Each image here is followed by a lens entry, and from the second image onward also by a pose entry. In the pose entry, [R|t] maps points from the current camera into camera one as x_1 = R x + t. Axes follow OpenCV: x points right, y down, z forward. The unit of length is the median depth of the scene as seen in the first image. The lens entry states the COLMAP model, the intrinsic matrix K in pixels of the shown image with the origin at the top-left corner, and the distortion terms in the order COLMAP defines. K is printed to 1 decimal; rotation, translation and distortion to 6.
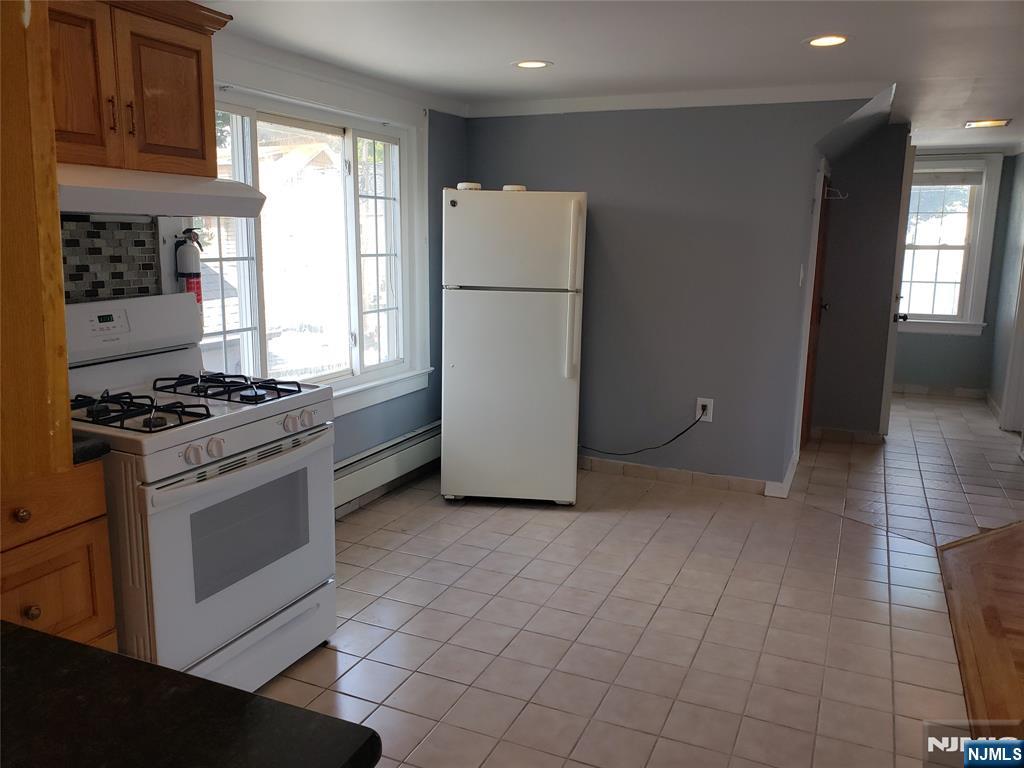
lens RADIAL K [[805.1, 0, 523.0], [0, 805.1, 376.8], [0, 0, 1]] dist [0.093541, -0.185392]
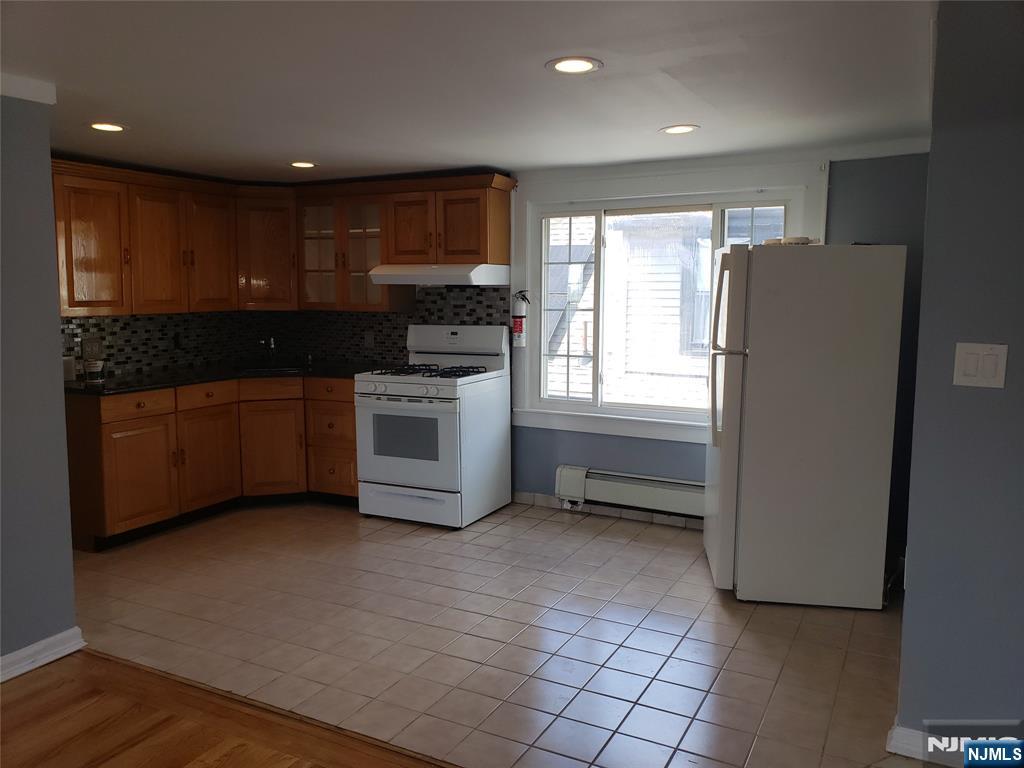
lens RADIAL K [[805.1, 0, 523.0], [0, 805.1, 376.8], [0, 0, 1]] dist [0.093541, -0.185392]
pose [[-0.057352, 0.098577, -0.993475, 1.508236], [-0.179943, 0.977795, 0.107409, -0.210182], [0.982004, 0.184929, -0.038341, 1.230043]]
